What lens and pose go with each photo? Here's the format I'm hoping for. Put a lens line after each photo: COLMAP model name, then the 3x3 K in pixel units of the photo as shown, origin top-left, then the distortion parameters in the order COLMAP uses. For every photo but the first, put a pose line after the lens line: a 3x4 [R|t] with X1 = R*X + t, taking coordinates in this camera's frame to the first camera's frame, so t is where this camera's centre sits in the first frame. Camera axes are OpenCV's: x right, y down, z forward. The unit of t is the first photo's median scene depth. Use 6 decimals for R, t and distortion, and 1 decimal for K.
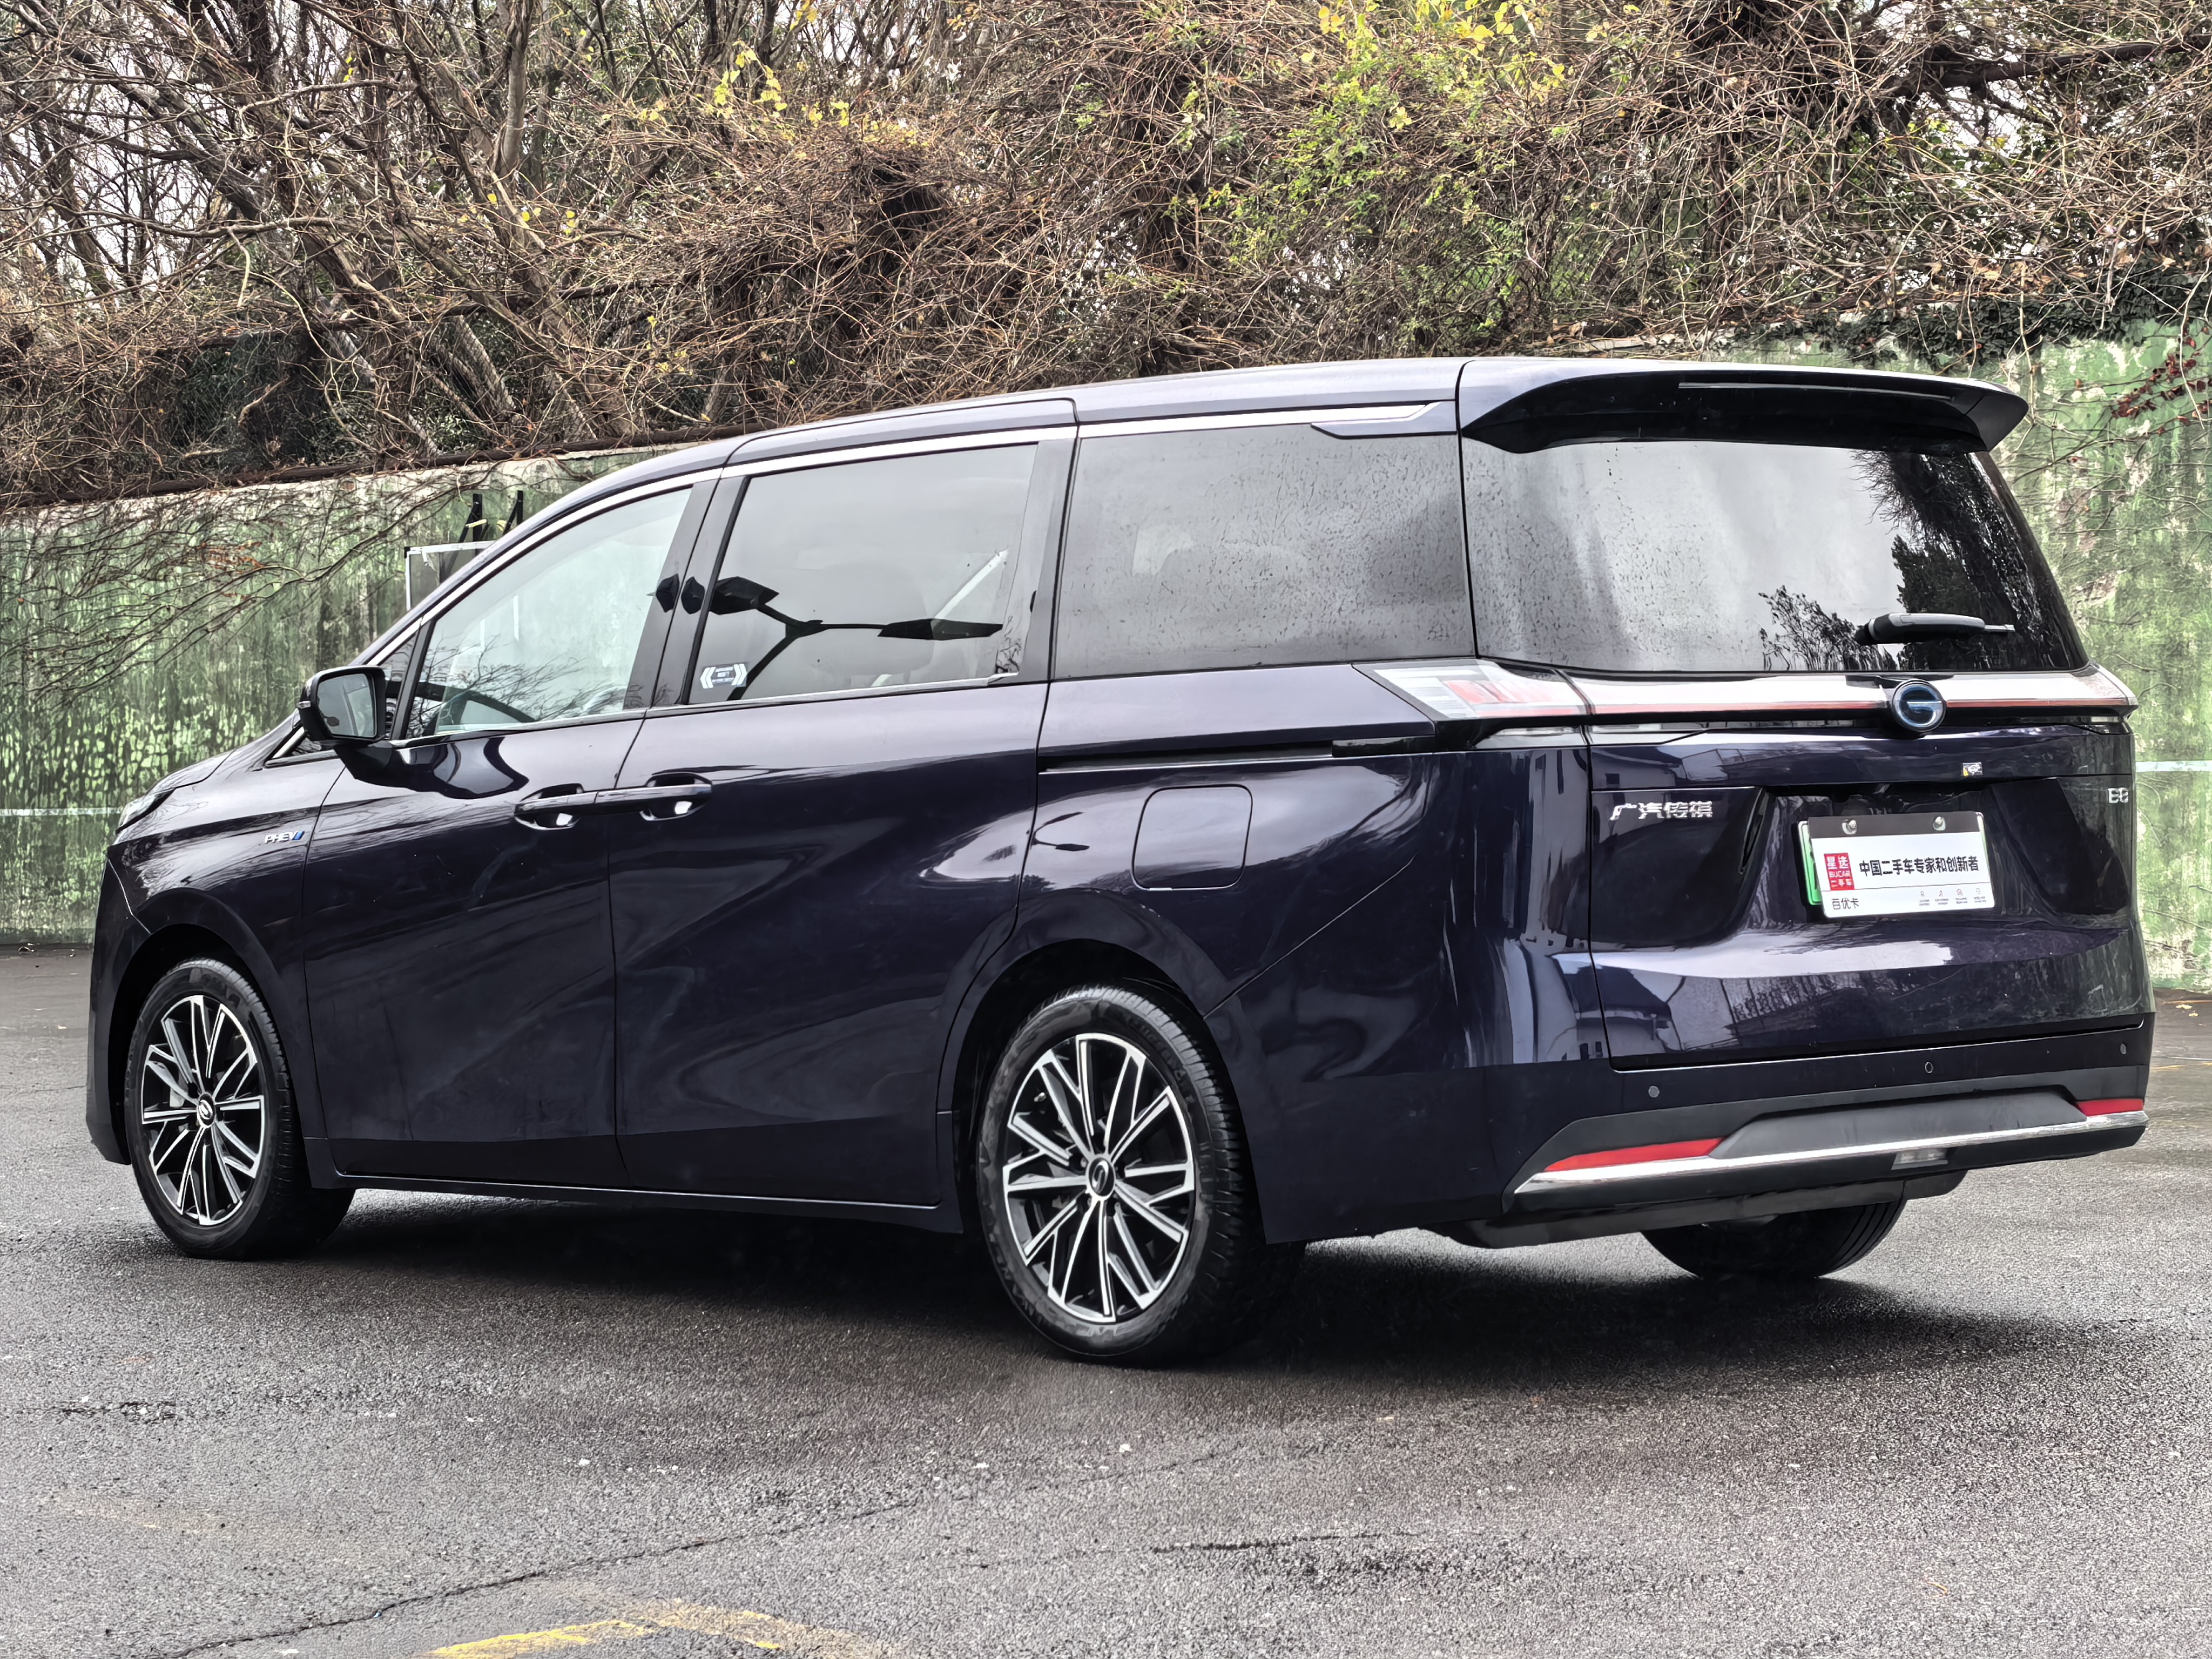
lens RADIAL K [[4759.2, 0, 1109.3], [0, 4759.2, 827.2], [0, 0, 1]] dist [0.106556, 0.000000]
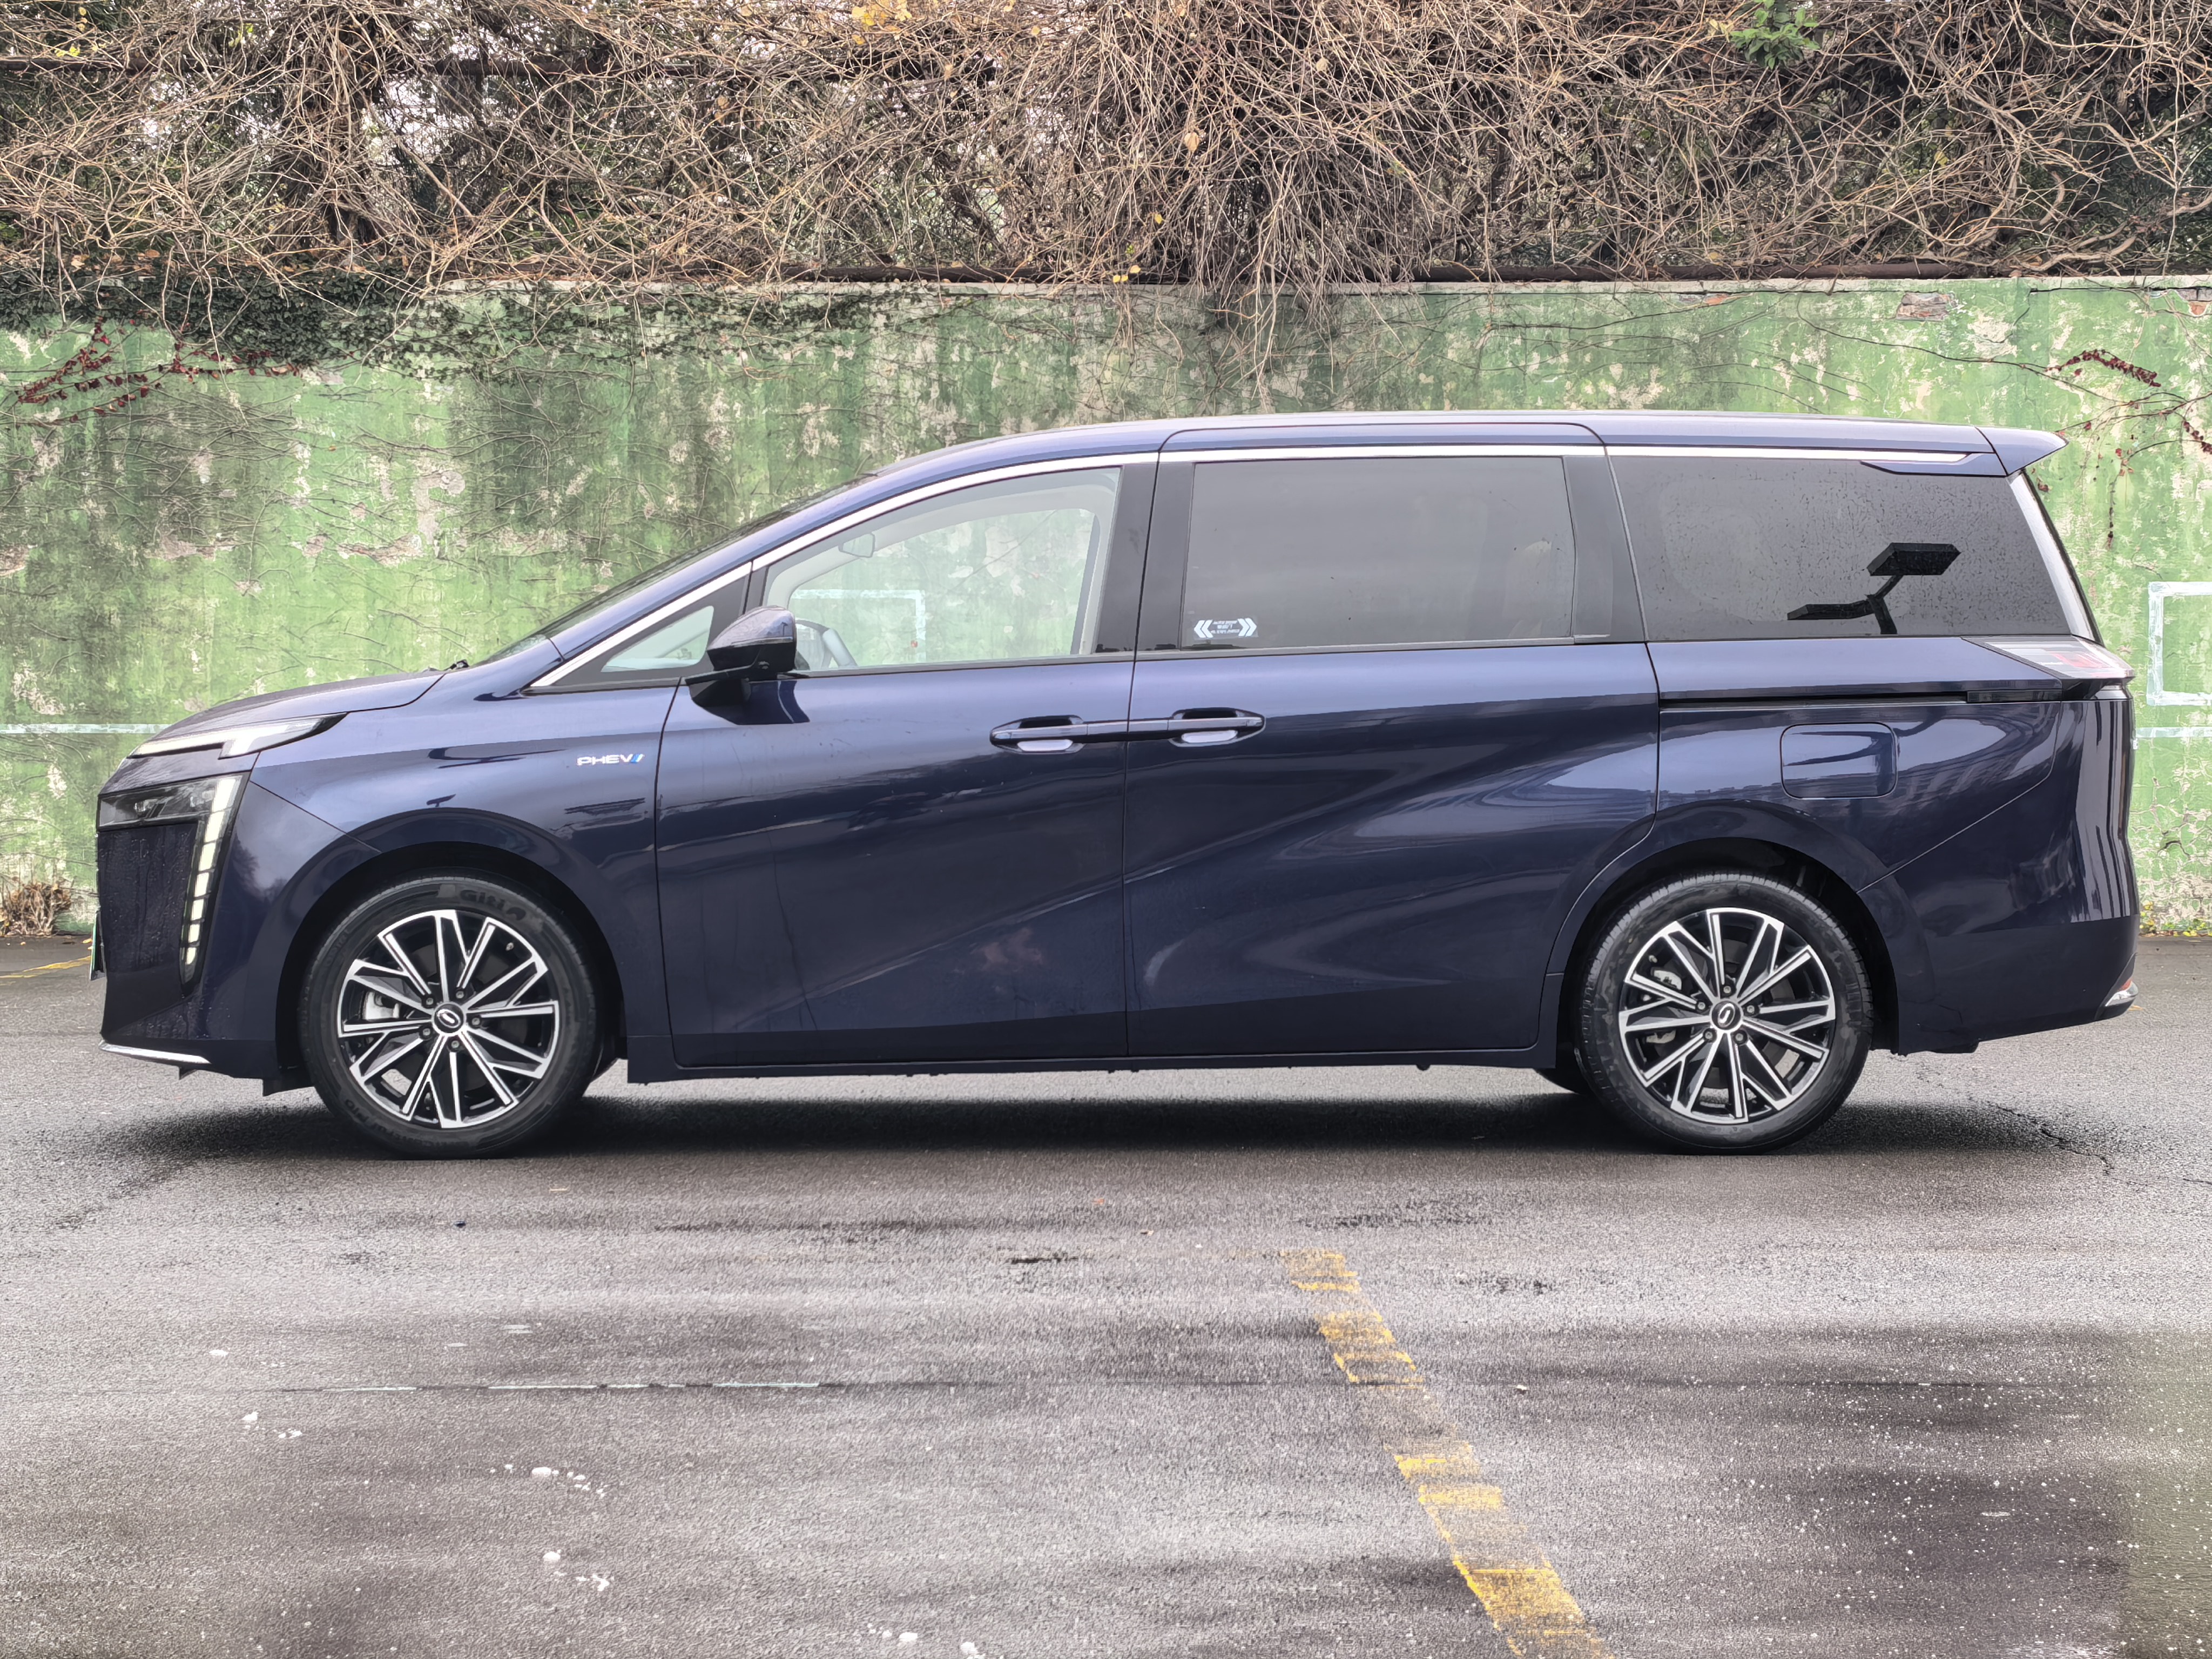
lens RADIAL K [[4789.5, 0, 1032.0], [0, 4789.5, 920.6], [0, 0, 1]] dist [0.395882, 0.000000]
pose [[0.639165, -0.013827, 0.768946, -0.917926], [-0.002362, 0.999798, 0.019941, 0.015993], [-0.769066, -0.014561, 0.639003, 0.223791]]
